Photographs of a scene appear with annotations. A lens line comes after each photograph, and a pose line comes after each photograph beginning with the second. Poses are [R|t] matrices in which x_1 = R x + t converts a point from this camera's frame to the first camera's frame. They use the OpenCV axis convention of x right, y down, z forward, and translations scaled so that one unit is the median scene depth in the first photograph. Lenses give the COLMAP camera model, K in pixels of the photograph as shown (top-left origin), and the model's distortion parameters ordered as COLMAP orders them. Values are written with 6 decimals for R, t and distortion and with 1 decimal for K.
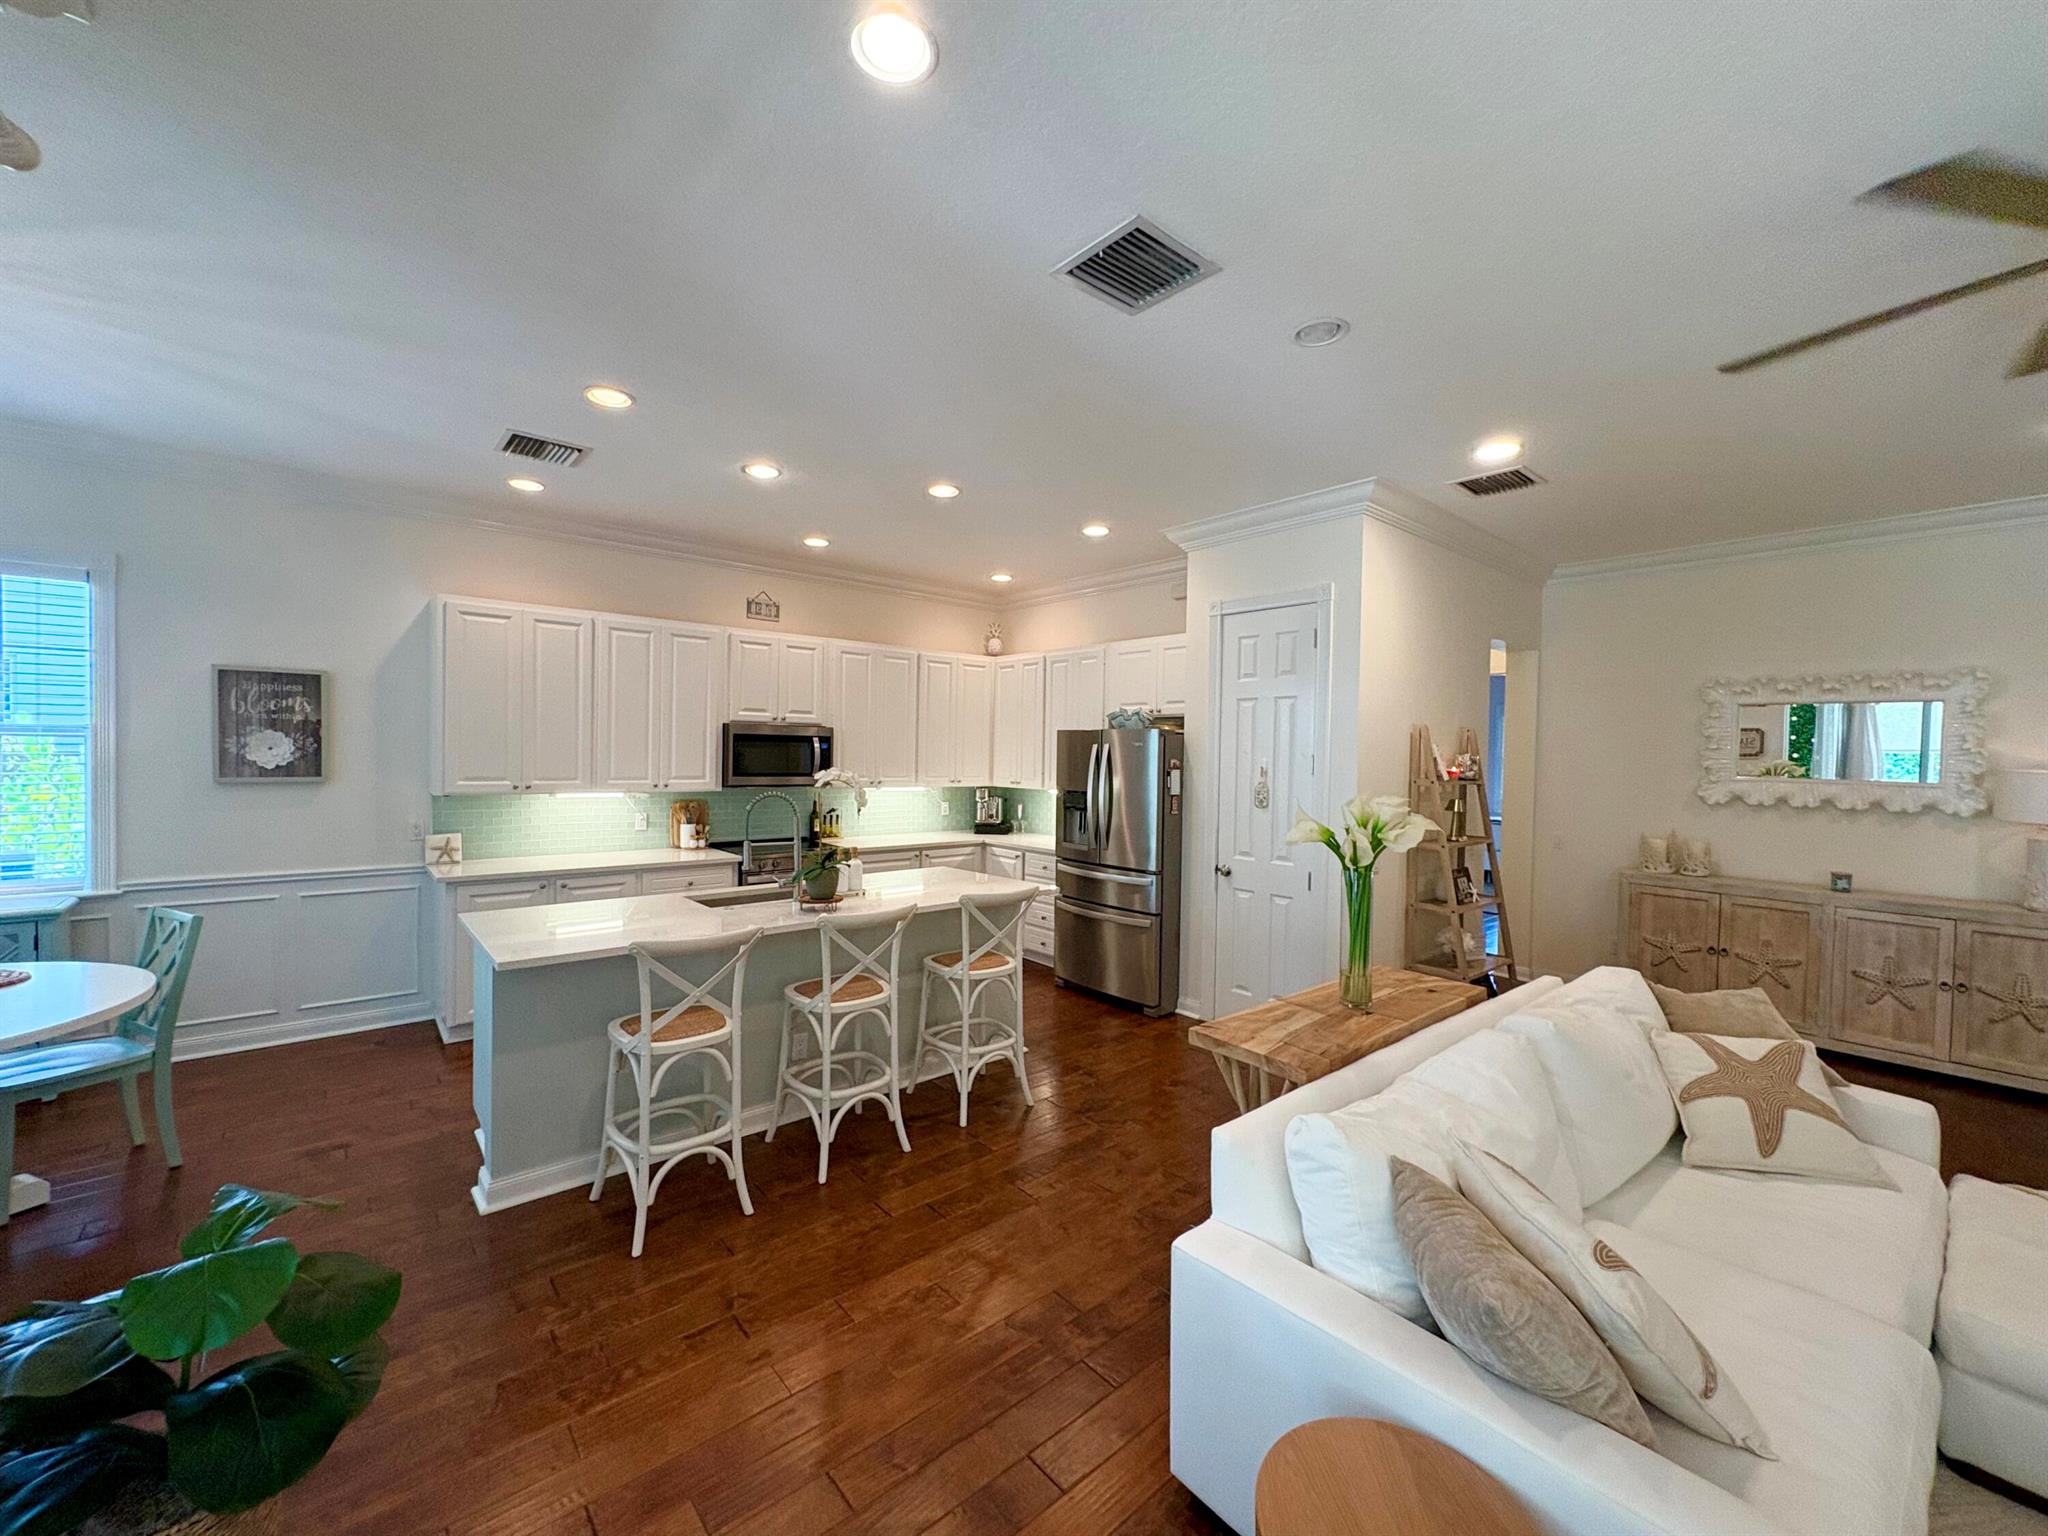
lens RADIAL K [[812.6, 0, 1024.0], [0, 812.6, 768.0], [0, 0, 1]] dist [-0.001054, 0.000461]
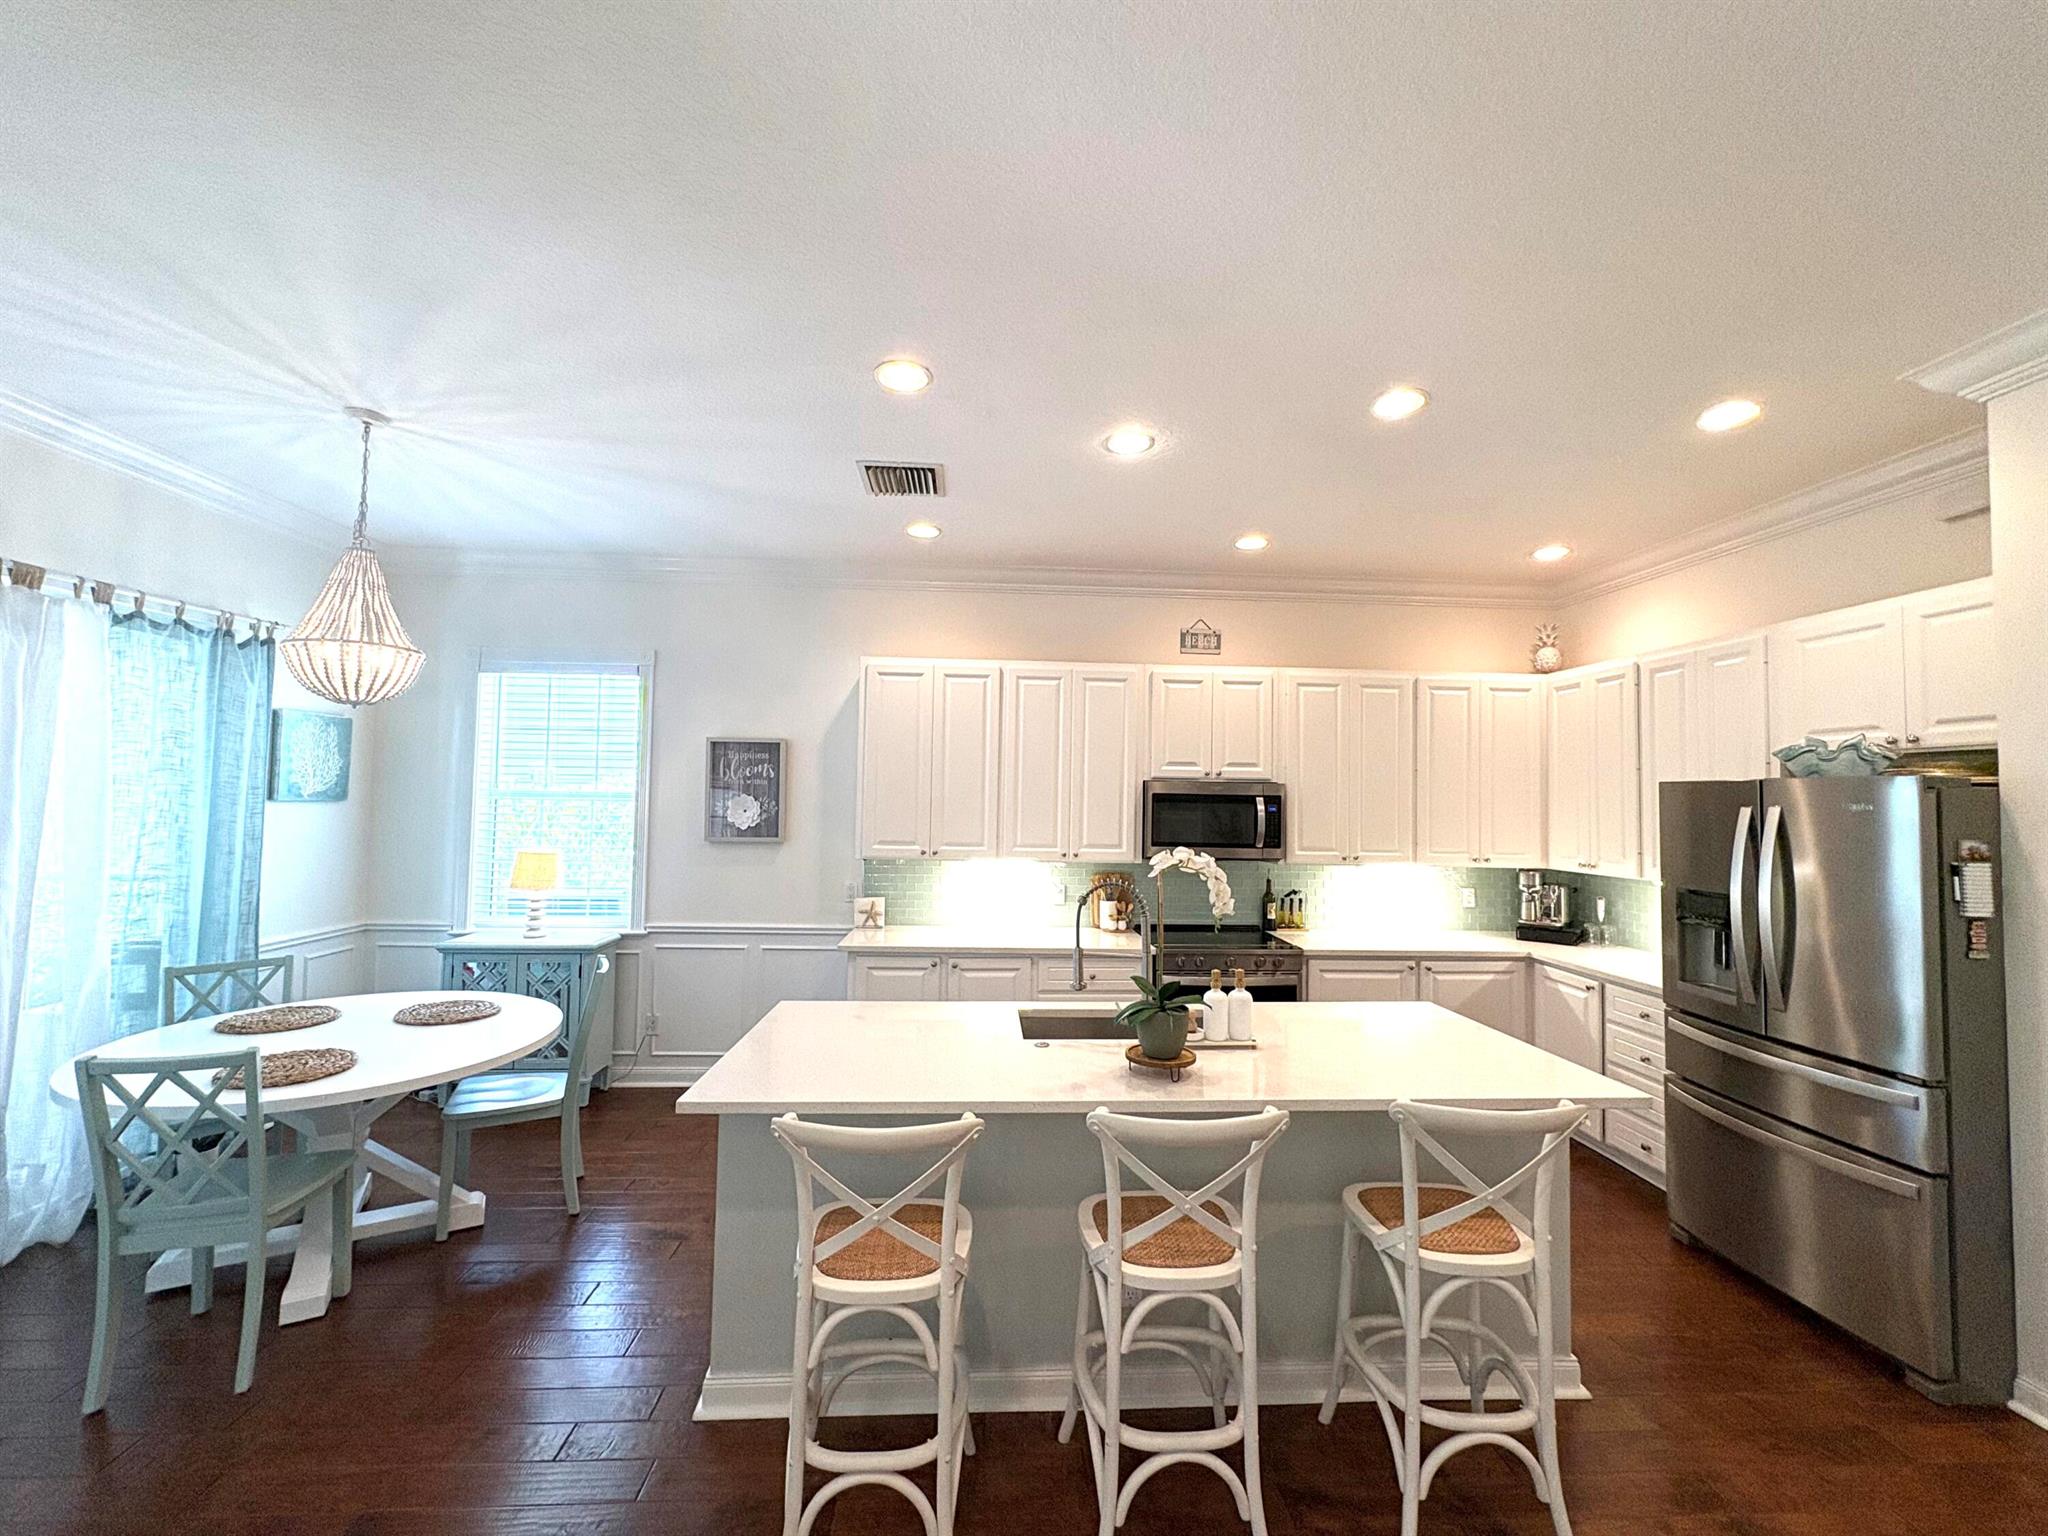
lens RADIAL K [[812.6, 0, 1024.0], [0, 812.6, 768.0], [0, 0, 1]] dist [-0.001054, 0.000461]
pose [[0.791619, -0.028012, -0.610373, 0.037682], [-0.014986, 0.997758, -0.065227, -0.012607], [0.610832, 0.060782, 0.789424, 0.278250]]
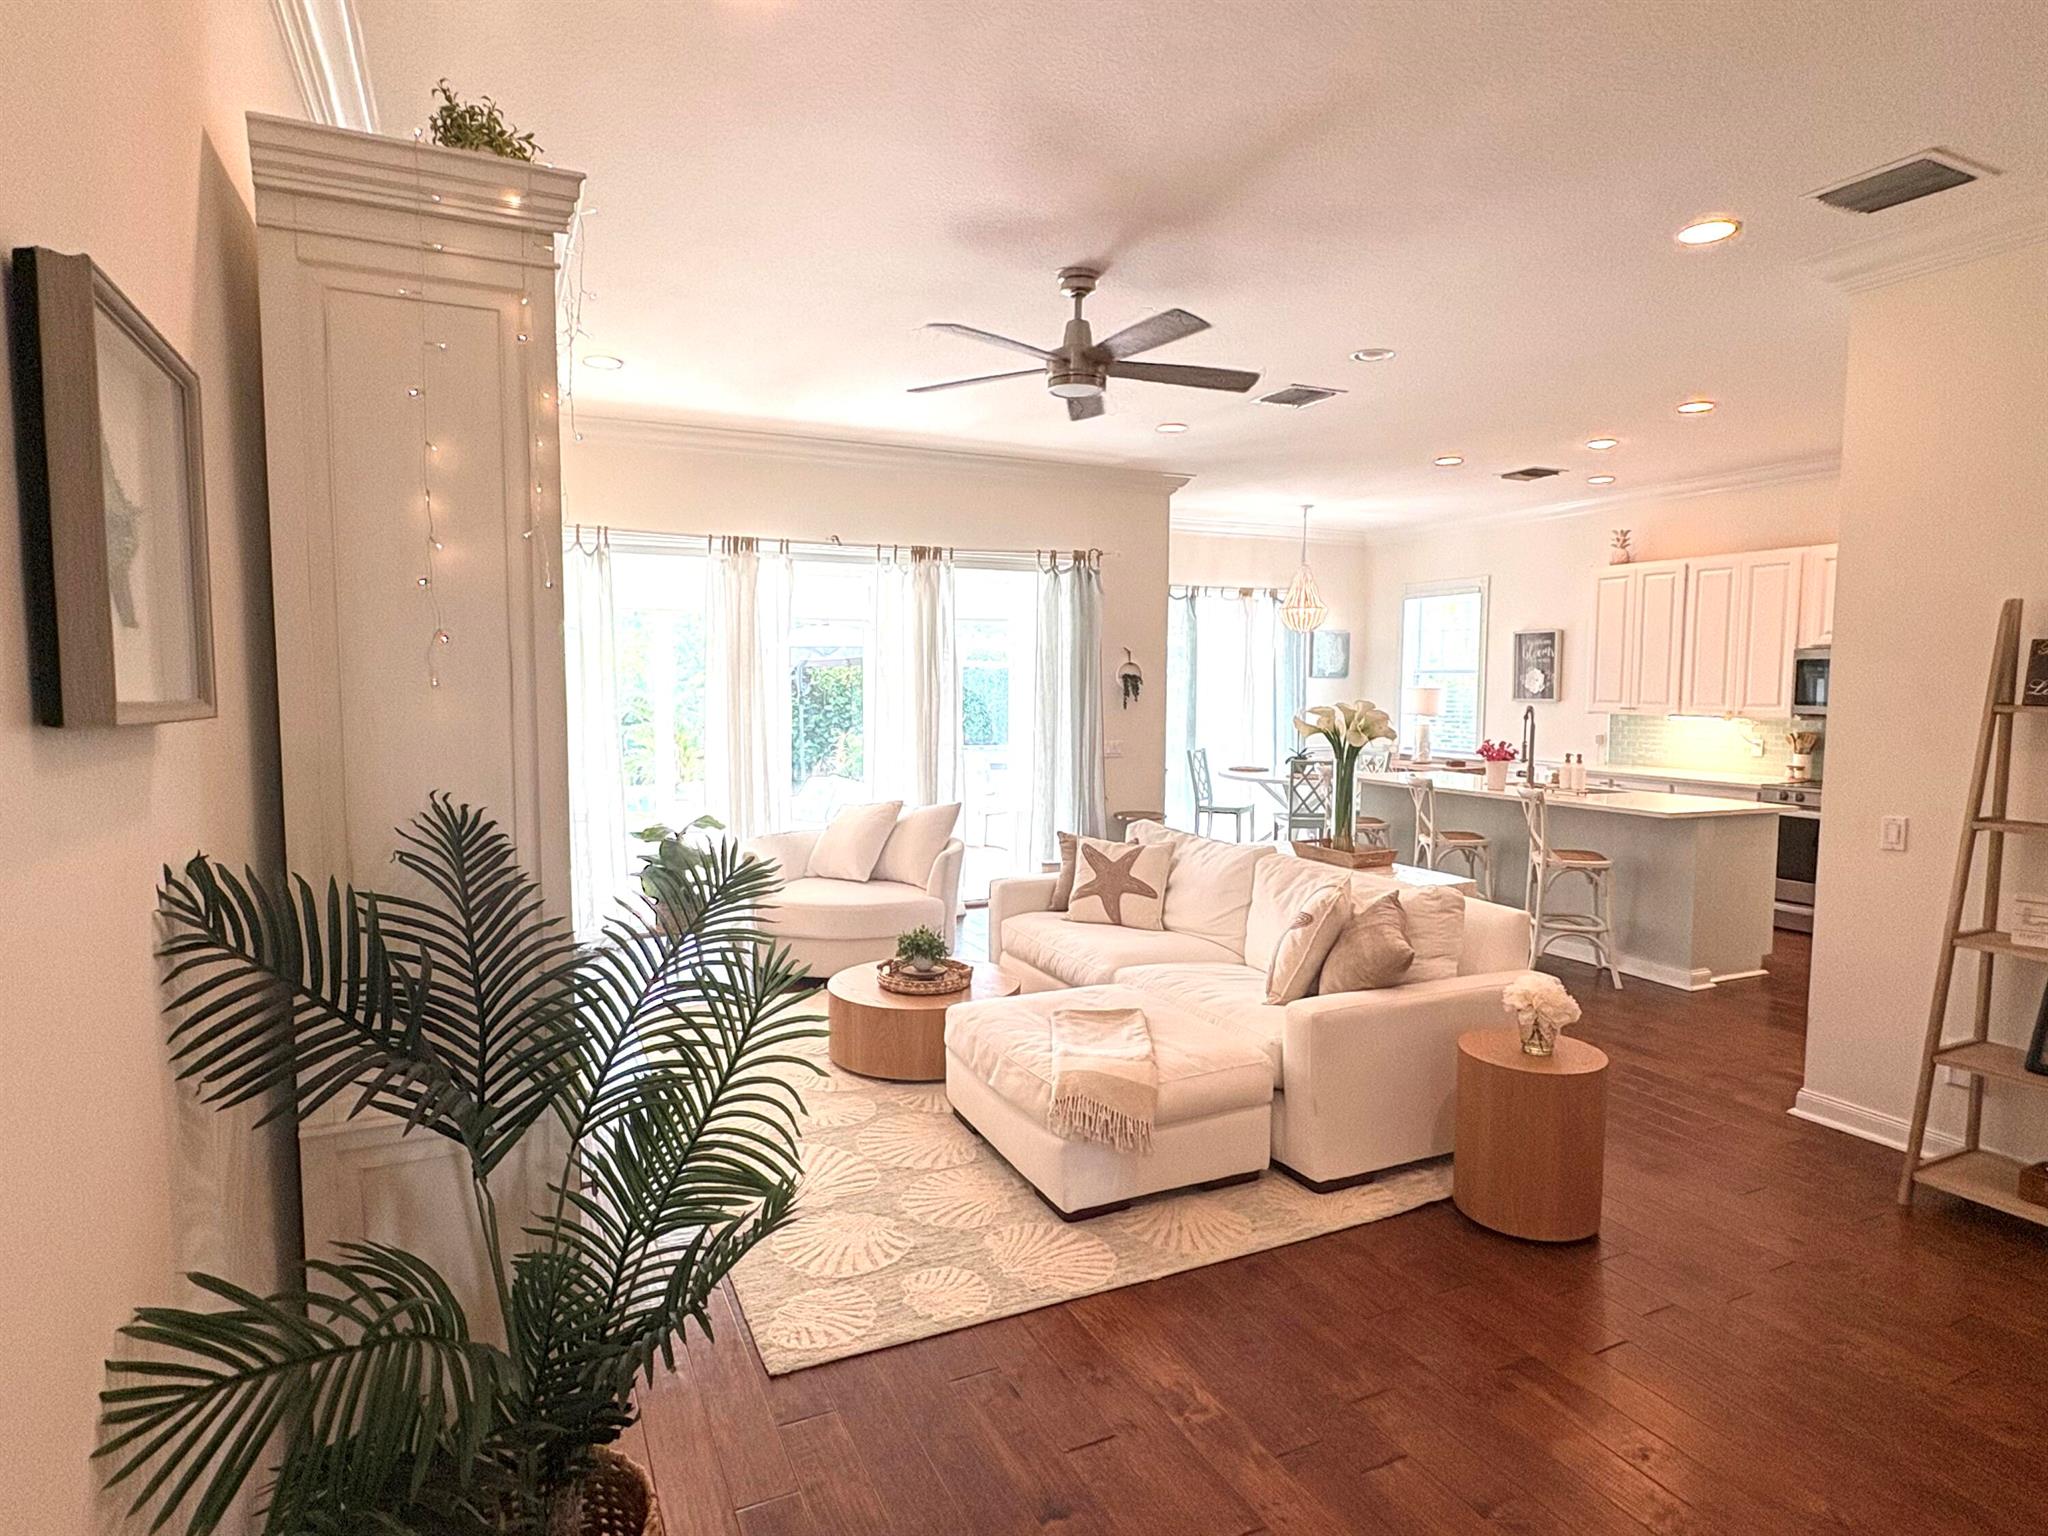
lens RADIAL K [[1107.3, 0, 1024.0], [0, 1107.3, 768.0], [0, 0, 1]] dist [0.003556, 0.000076]
pose [[-0.269396, 0.057146, -0.961333, 1.138524], [-0.028409, 0.997332, 0.067248, 0.023145], [0.962610, 0.045427, -0.267053, 0.481327]]
